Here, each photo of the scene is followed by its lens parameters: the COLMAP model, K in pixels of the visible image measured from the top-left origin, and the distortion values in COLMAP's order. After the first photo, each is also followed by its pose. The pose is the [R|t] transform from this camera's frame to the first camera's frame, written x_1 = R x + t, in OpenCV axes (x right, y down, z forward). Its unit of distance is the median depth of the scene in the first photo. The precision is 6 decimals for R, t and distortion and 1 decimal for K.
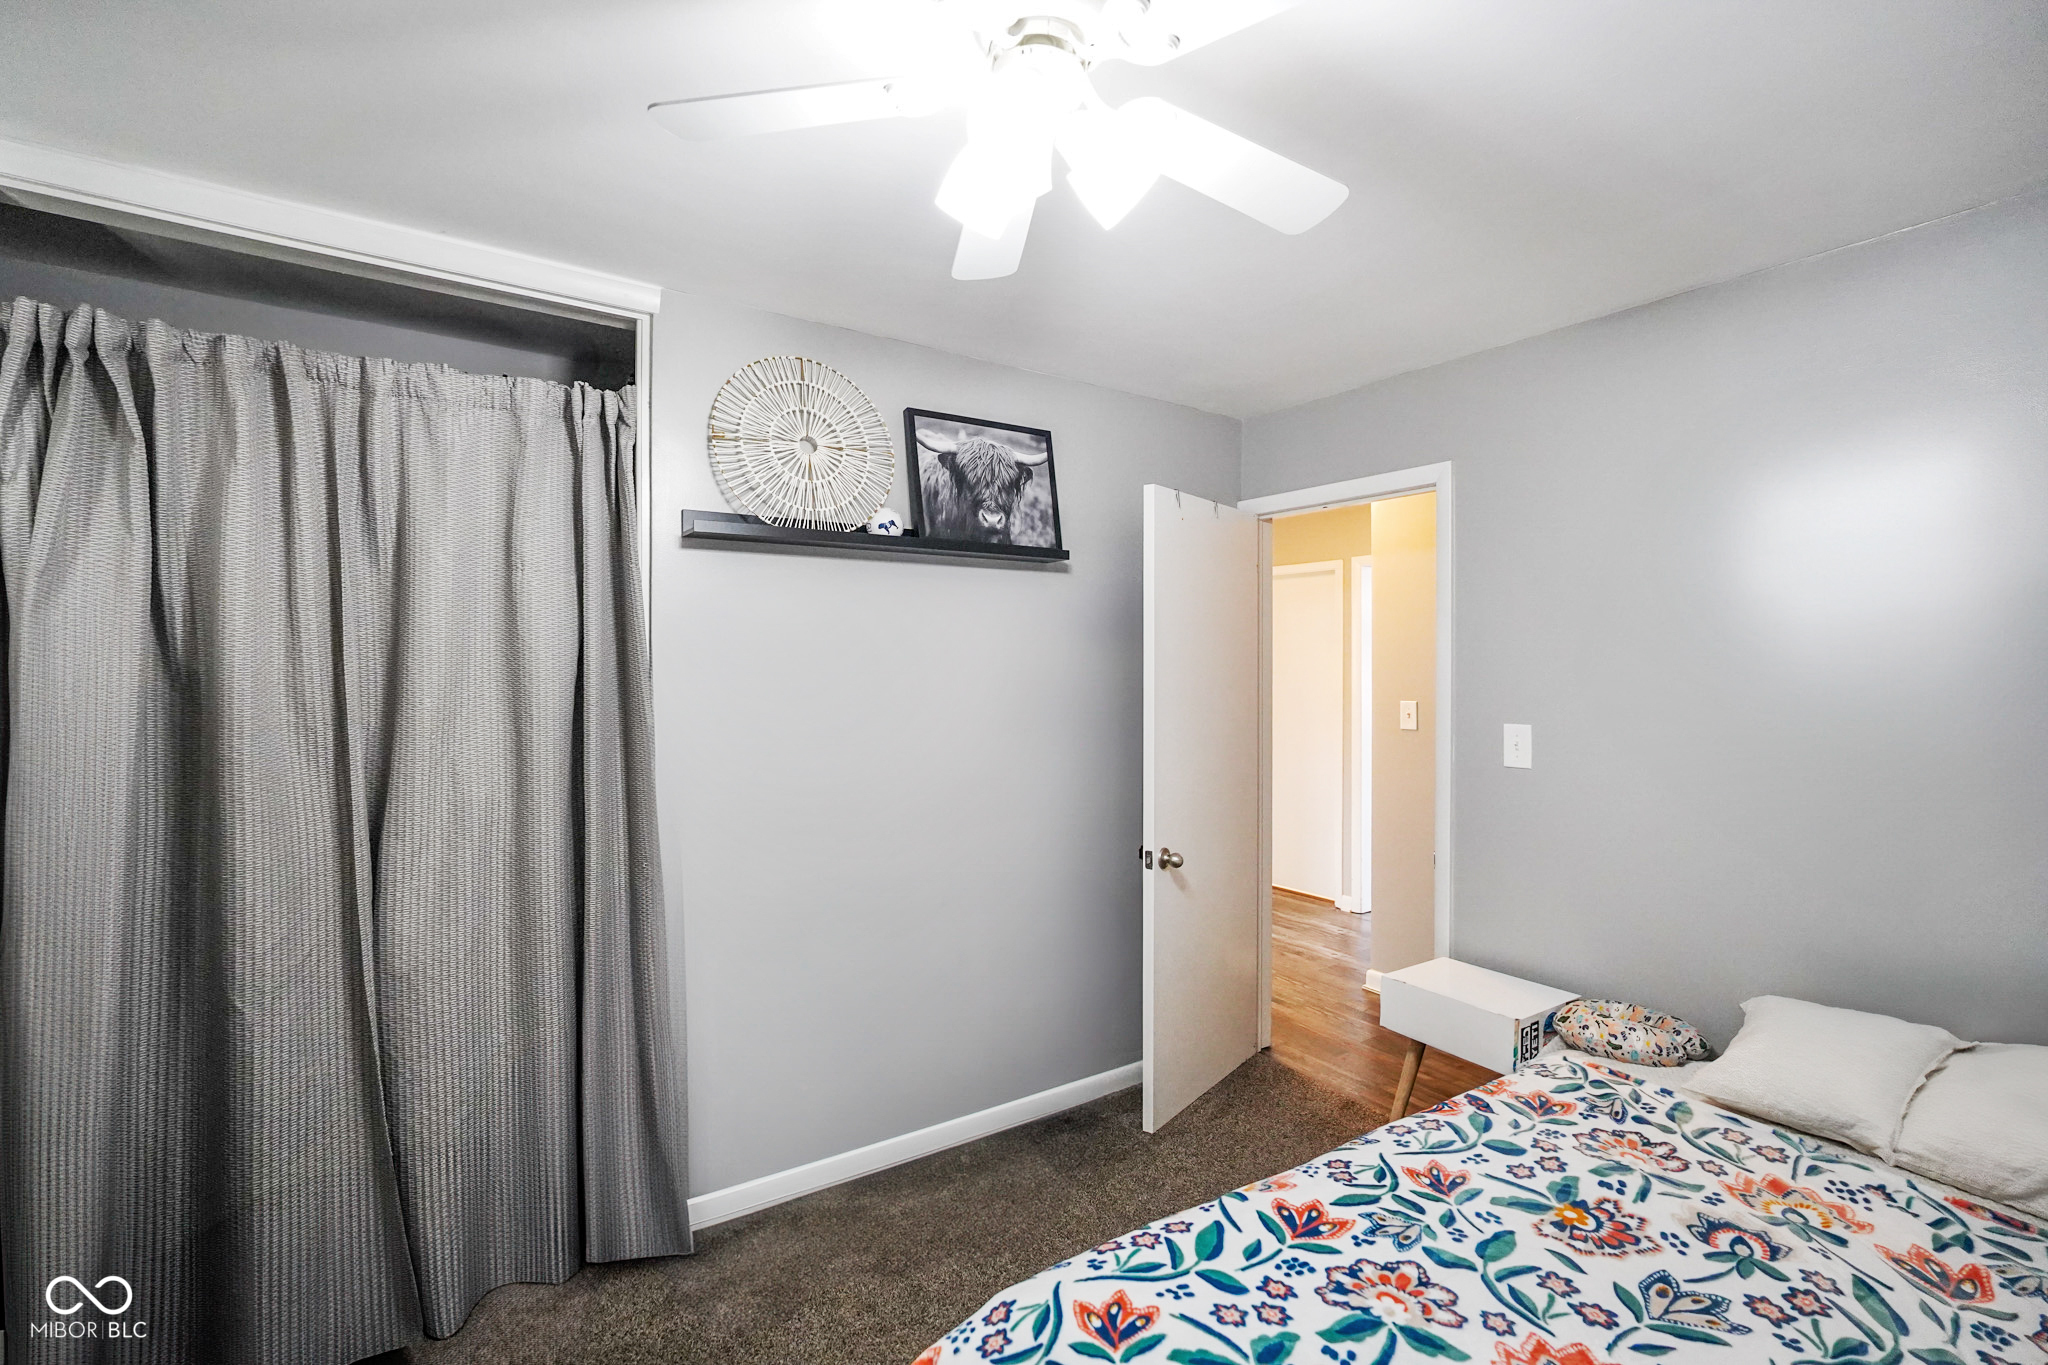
lens RADIAL K [[908.5, 0, 1019.7], [0, 908.5, 670.3], [0, 0, 1]] dist [-0.017426, 0.006916]
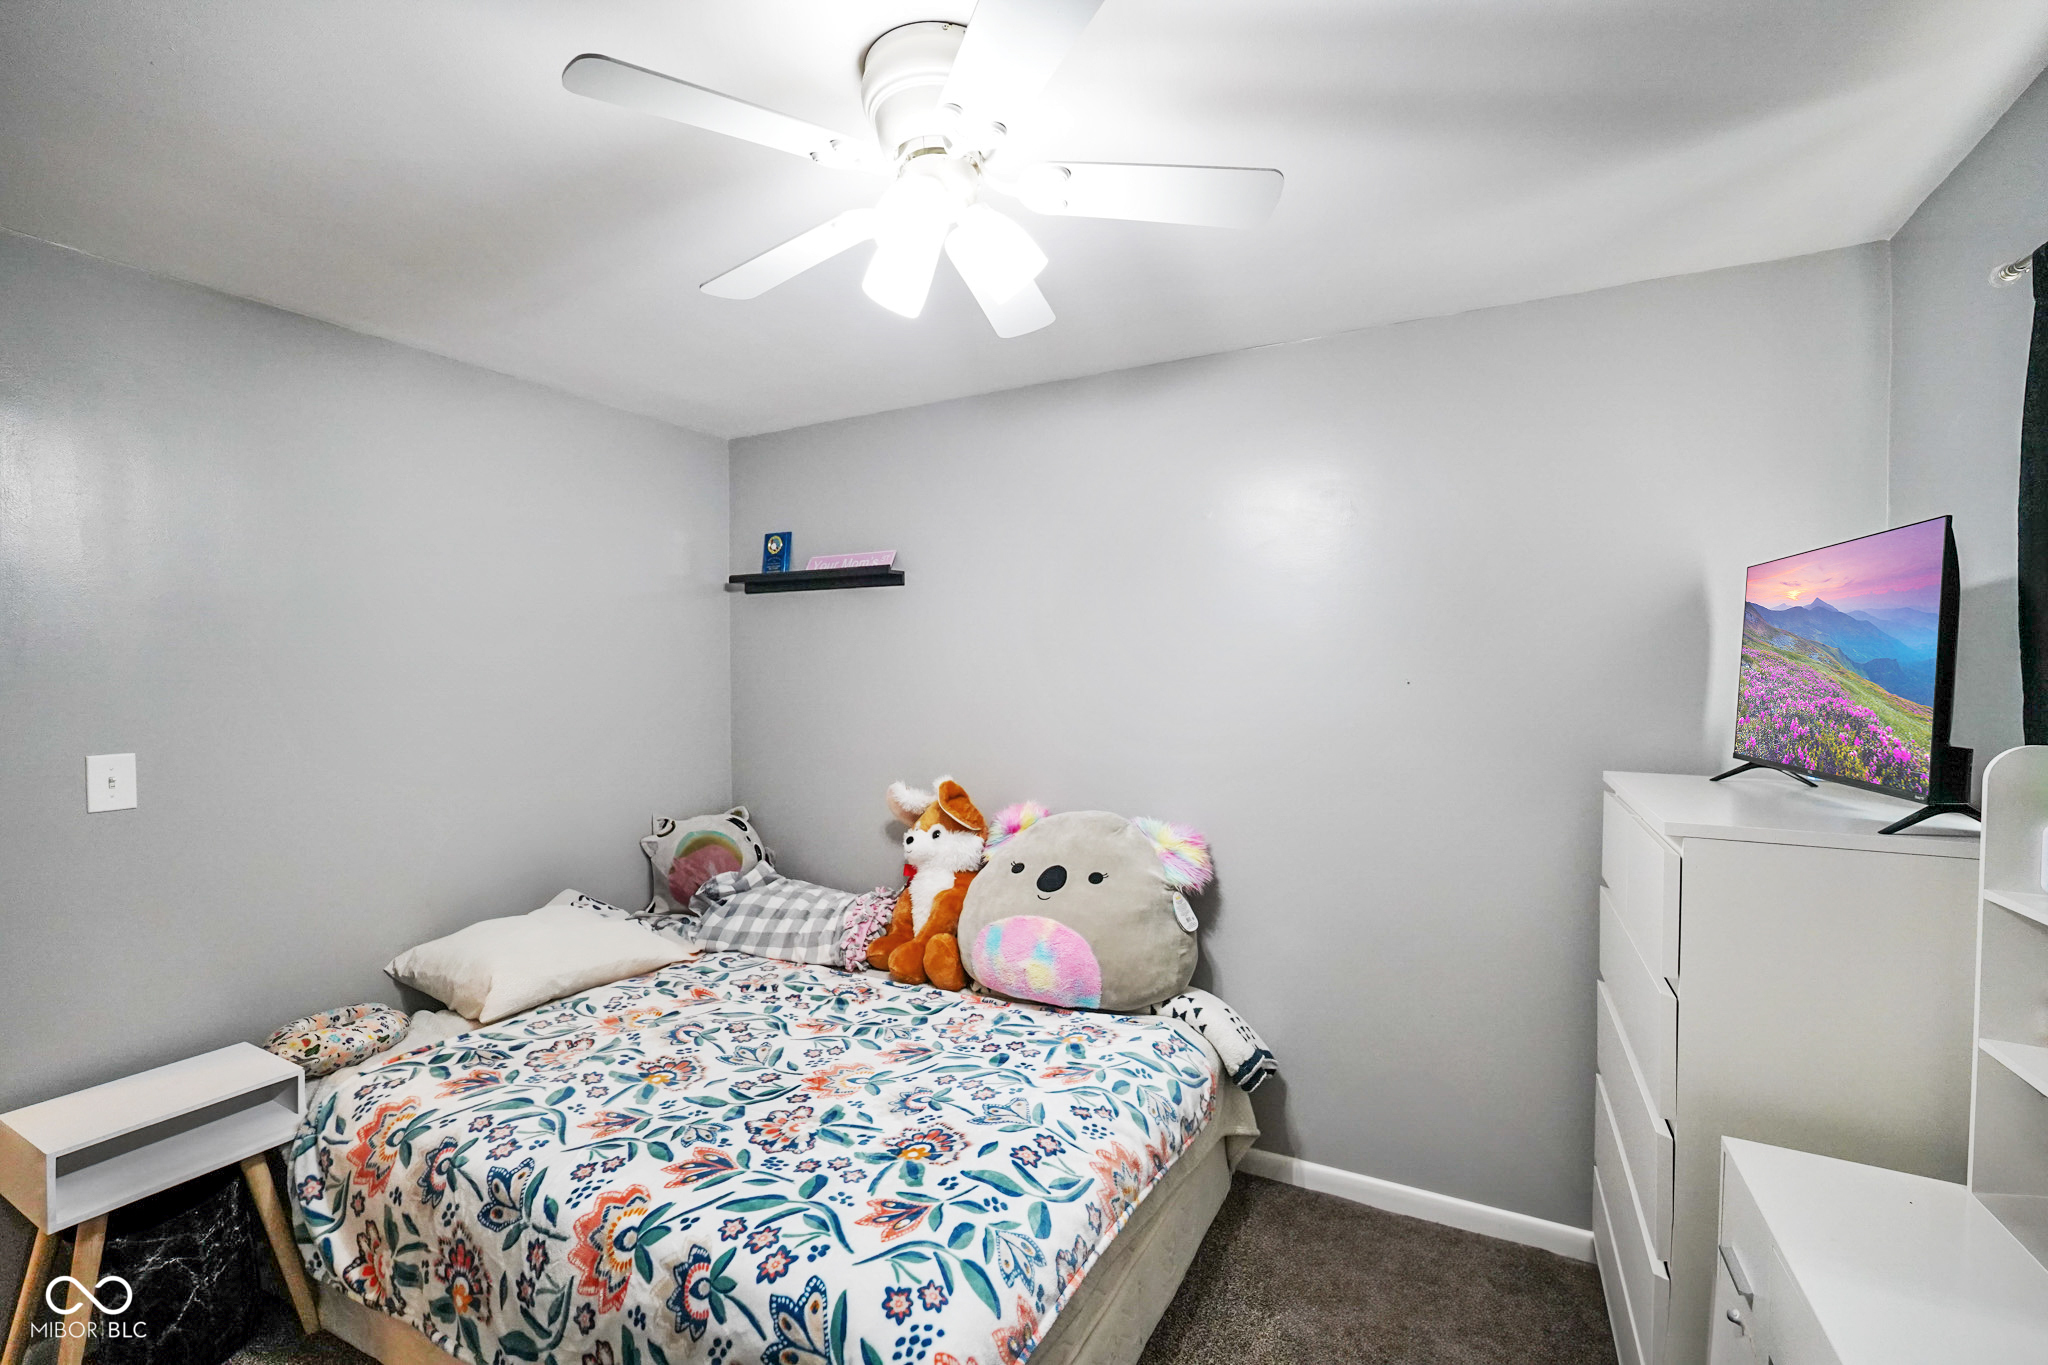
lens RADIAL K [[908.5, 0, 1021.0], [0, 908.5, 681.4], [0, 0, 1]] dist [-0.017426, 0.006916]
pose [[-0.472668, -0.010470, 0.881178, -0.859755], [0.009099, 0.999818, 0.016760, -0.014682], [-0.881193, 0.015940, -0.472487, 1.170822]]
